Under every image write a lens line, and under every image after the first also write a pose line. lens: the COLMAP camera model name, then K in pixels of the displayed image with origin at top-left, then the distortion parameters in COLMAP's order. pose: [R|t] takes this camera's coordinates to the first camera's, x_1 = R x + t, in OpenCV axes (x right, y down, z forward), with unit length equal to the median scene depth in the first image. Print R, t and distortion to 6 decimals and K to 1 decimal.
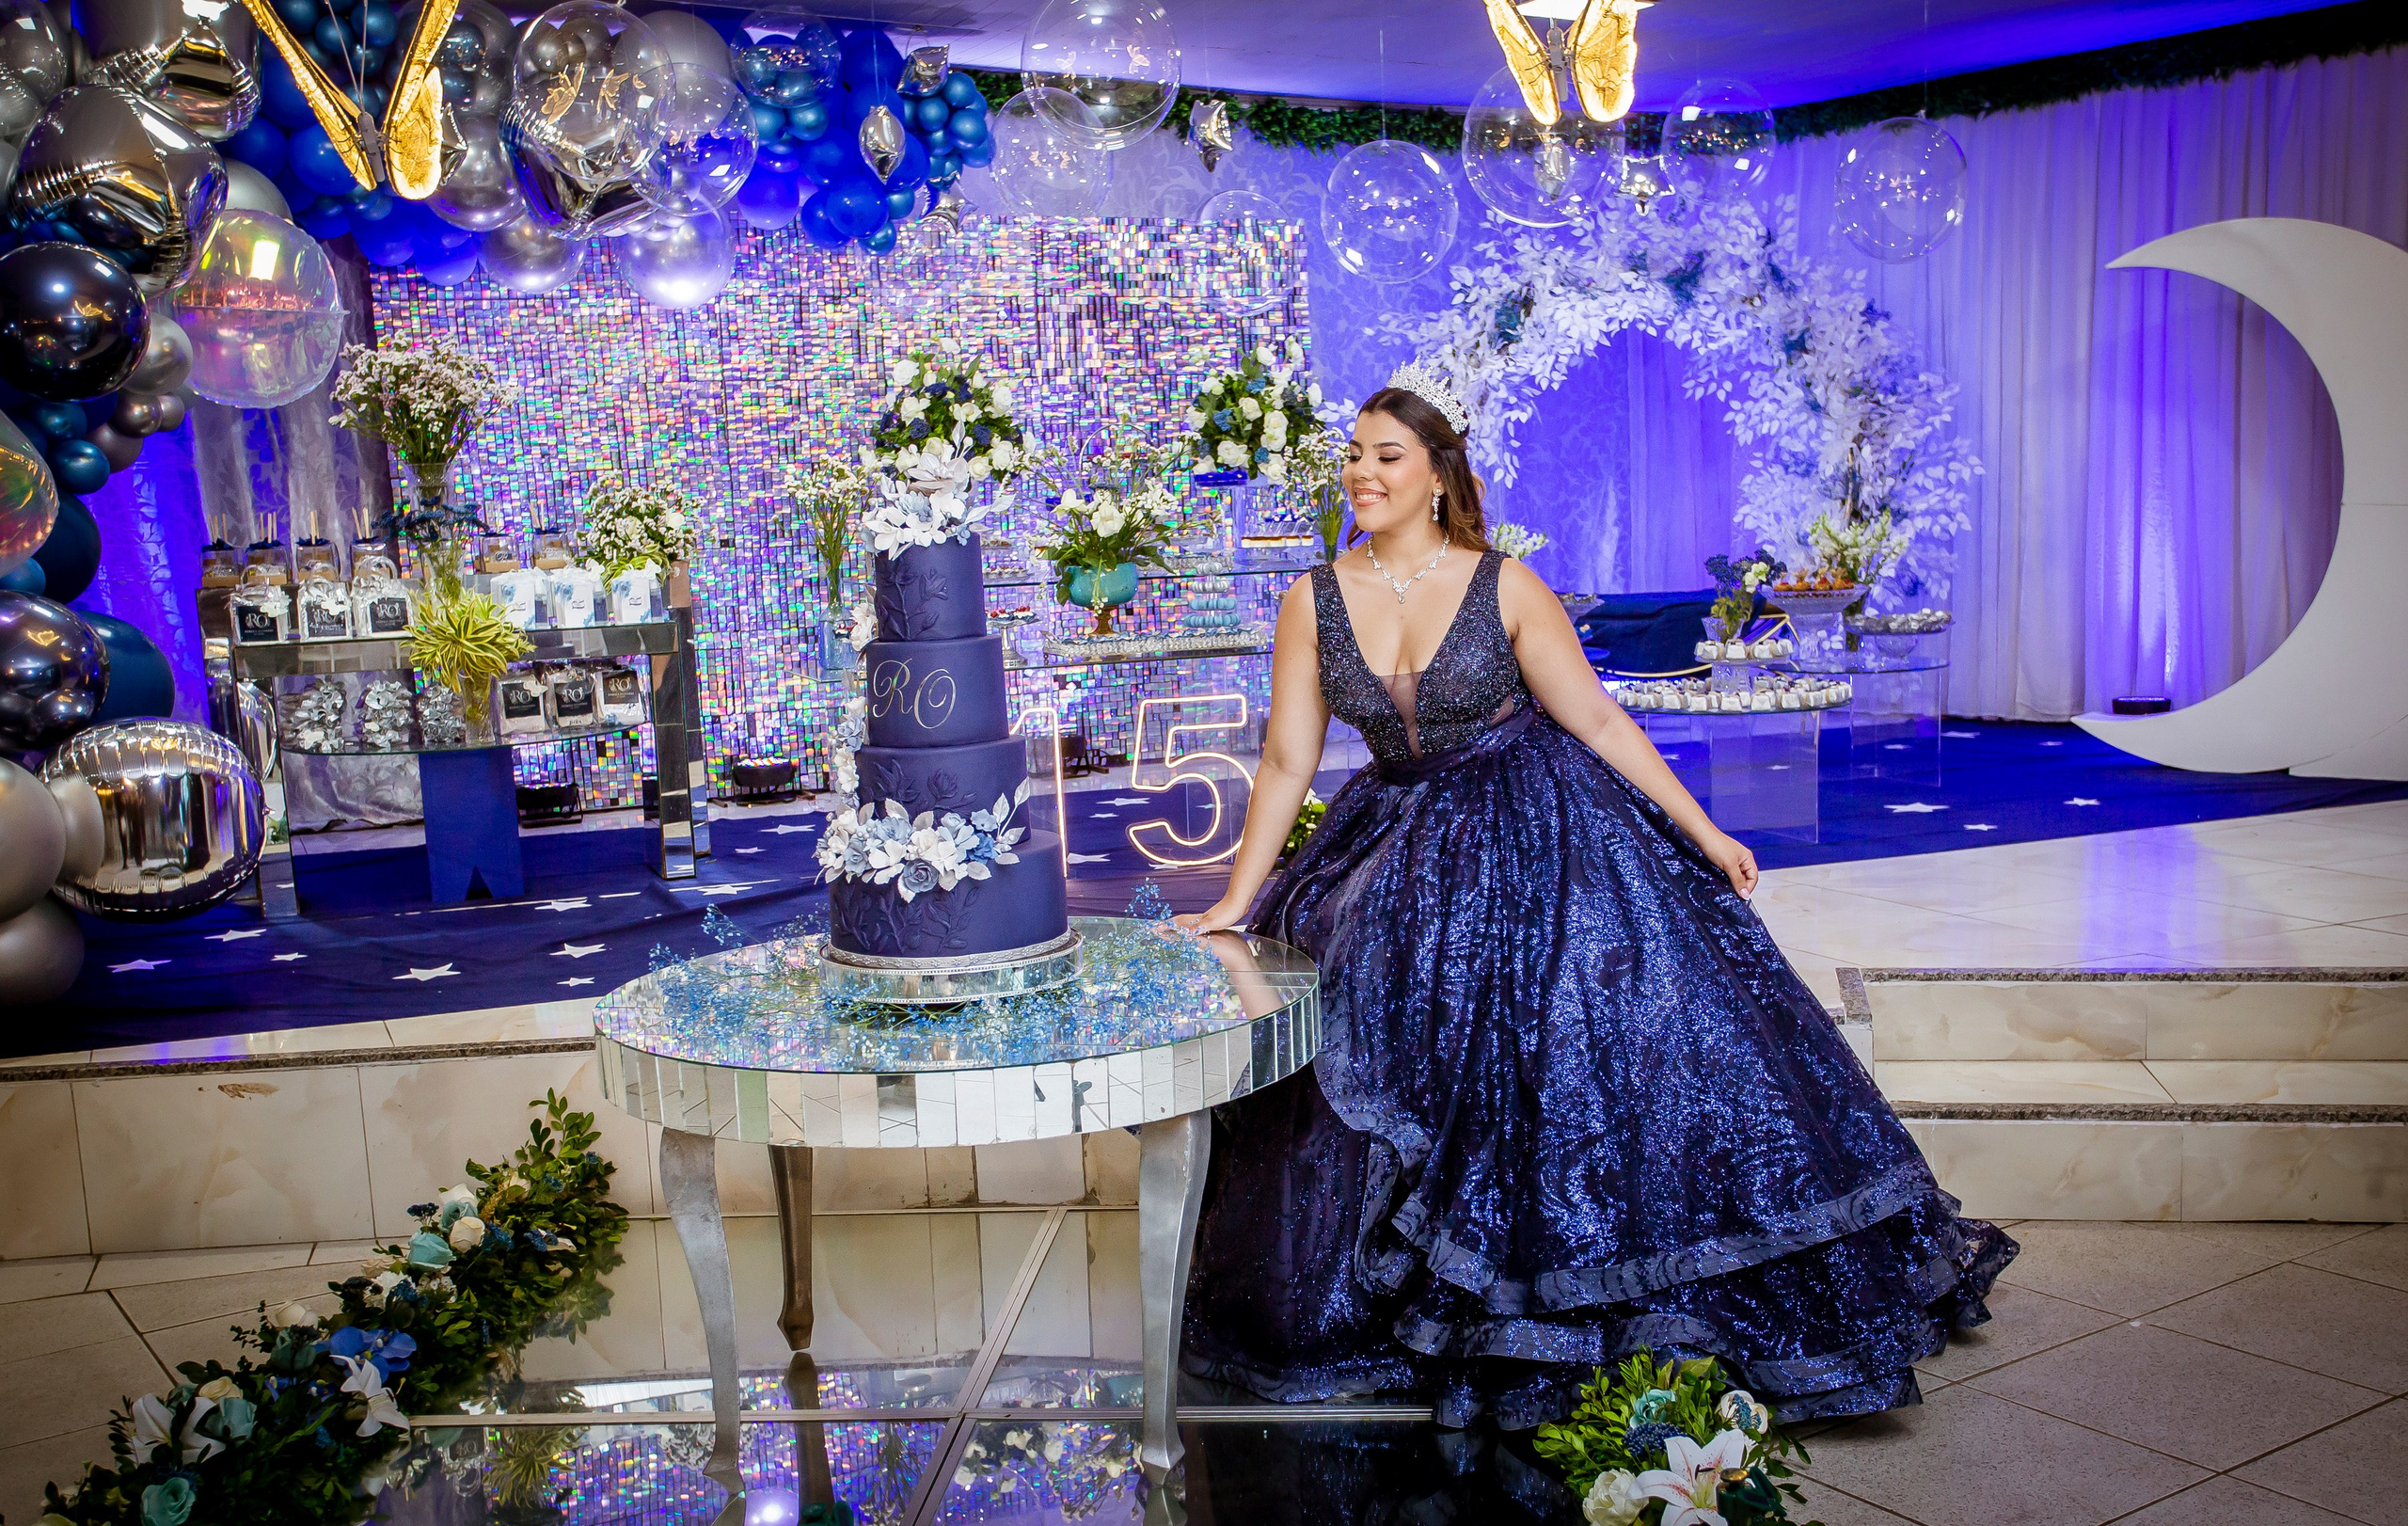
lens RADIAL K [[2279.3, 0, 1204.3], [0, 2279.3, 844.9], [0, 0, 1]] dist [0.006571, 0.000000]
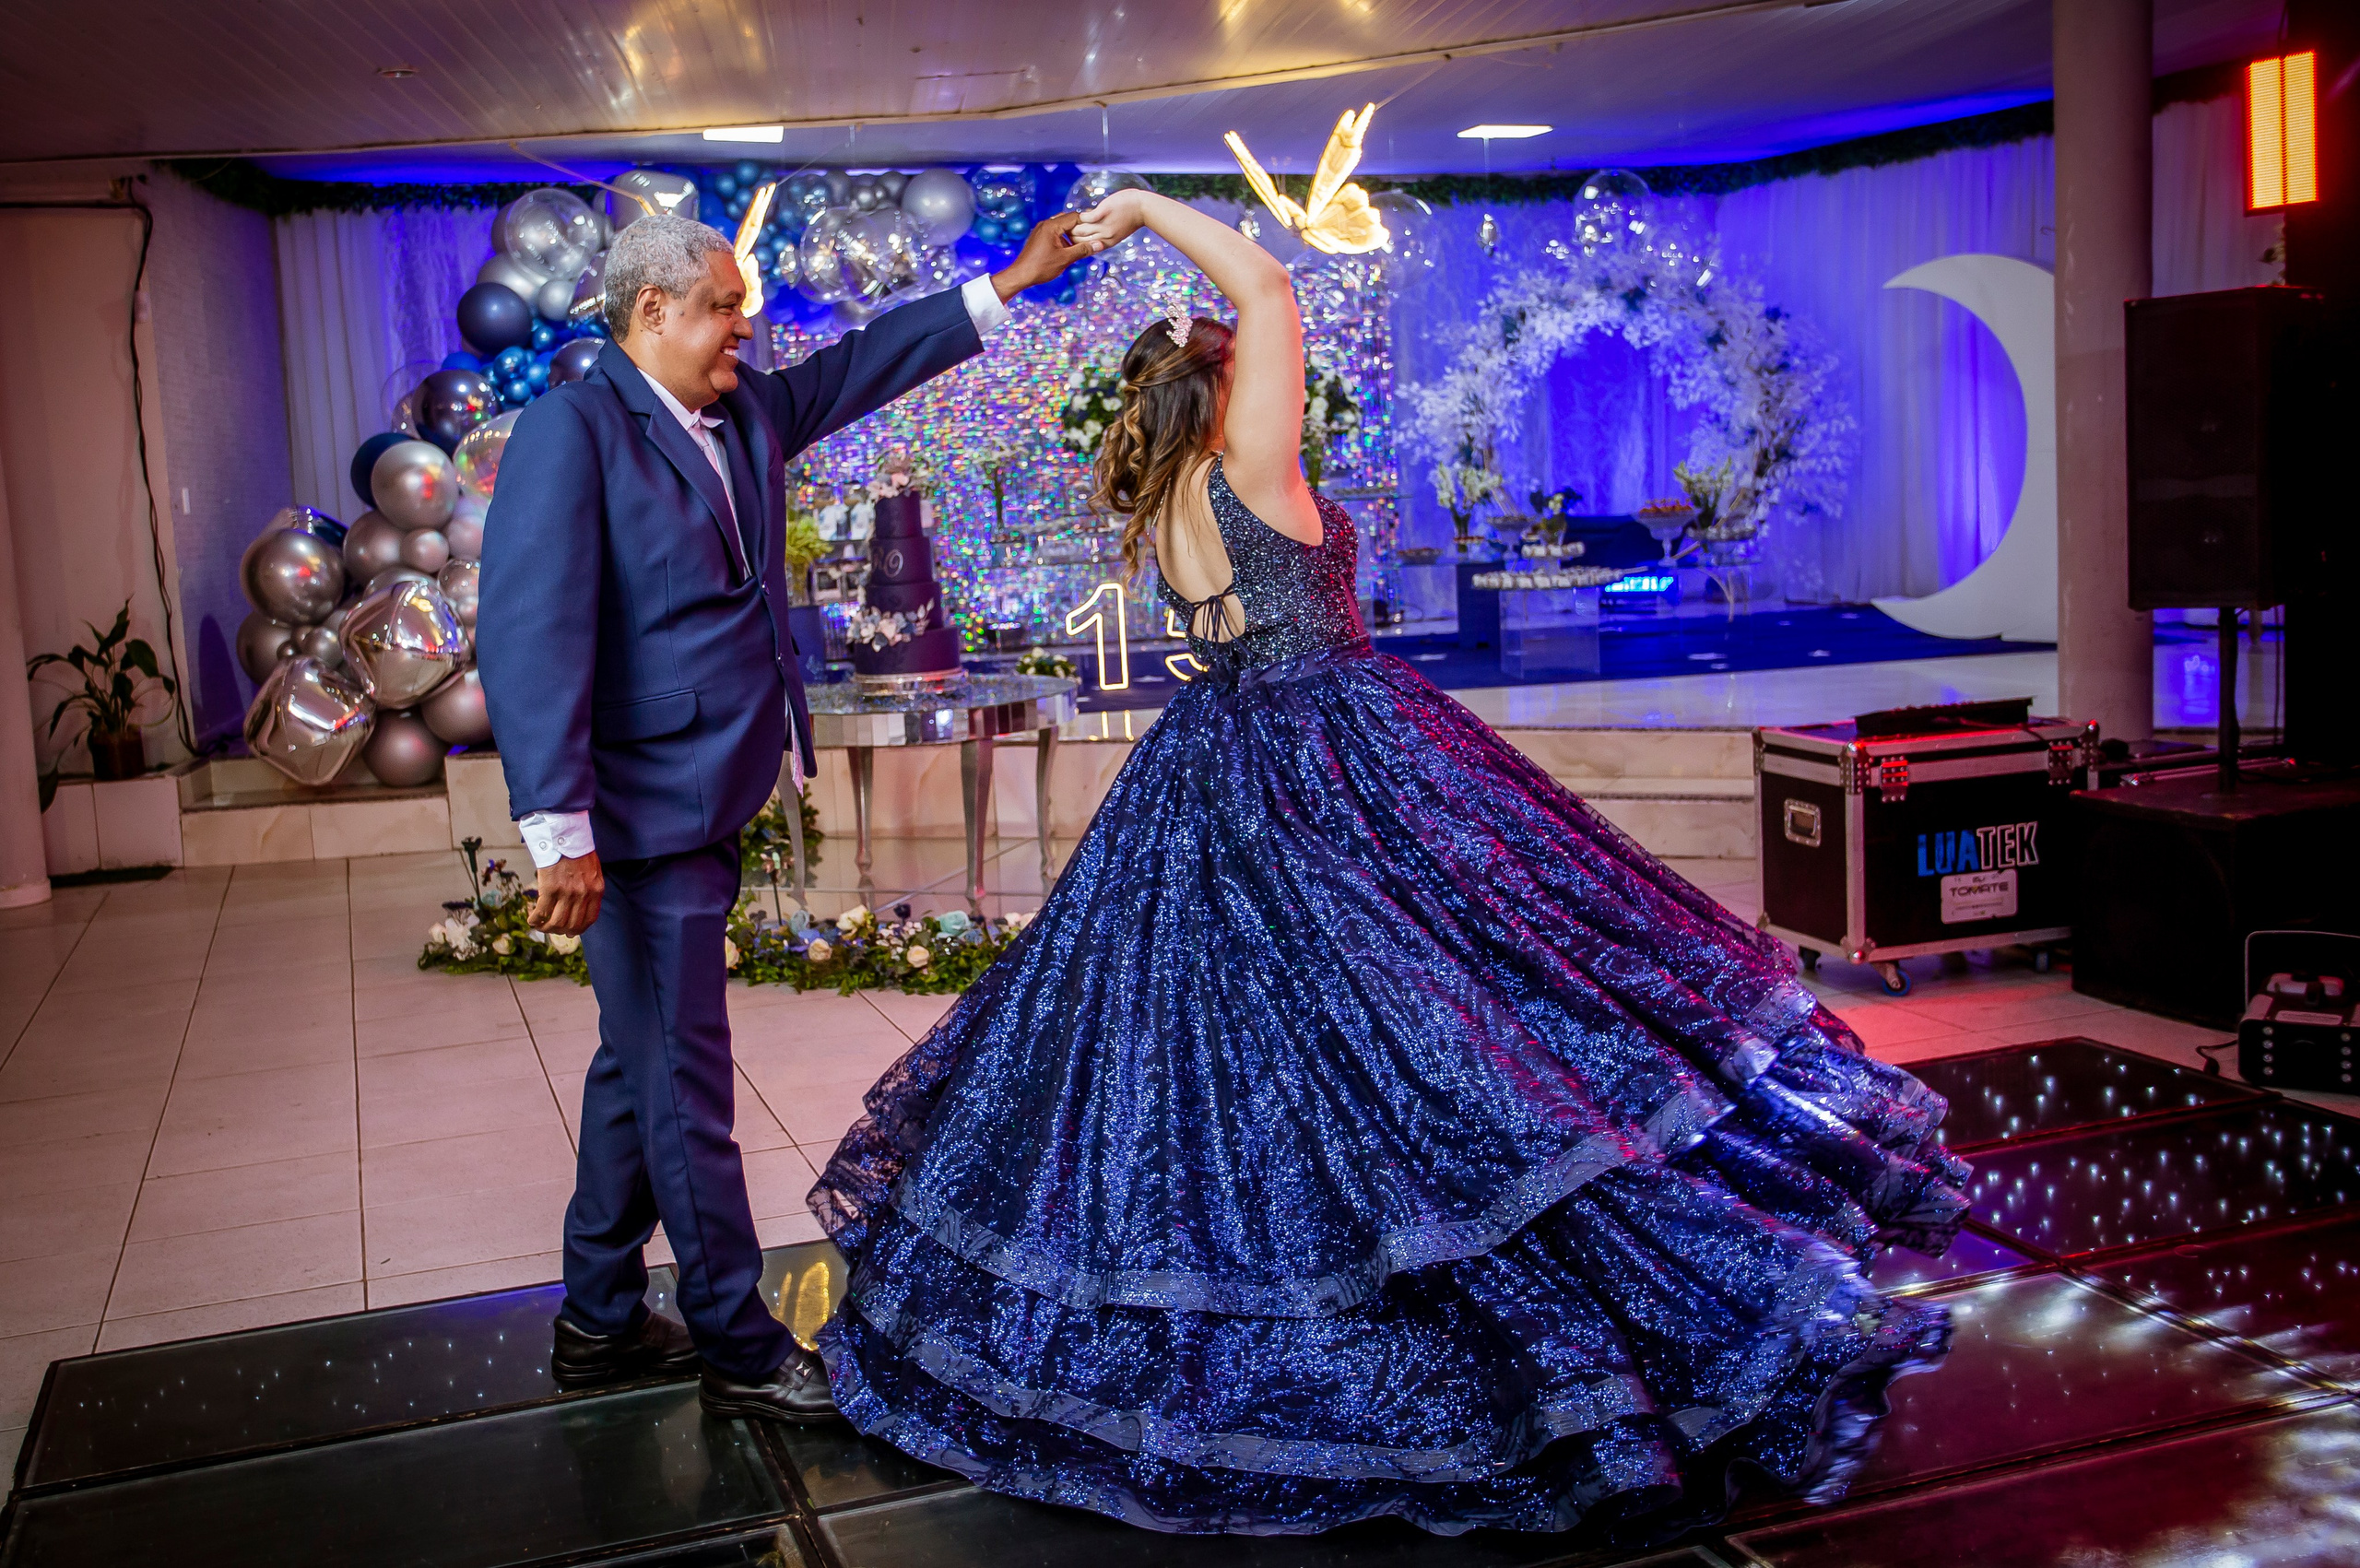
lens RADIAL K [[2198.0, 0, 1061.5], [0, 2198.0, 709.8], [0, 0, 1]] dist [-0.022655, 0.000000]
pose [[0.959274, 0.017945, -0.281906, 0.286211], [-0.024446, 0.999510, -0.019562, 0.052167], [0.281417, 0.025657, 0.959243, -0.456297]]
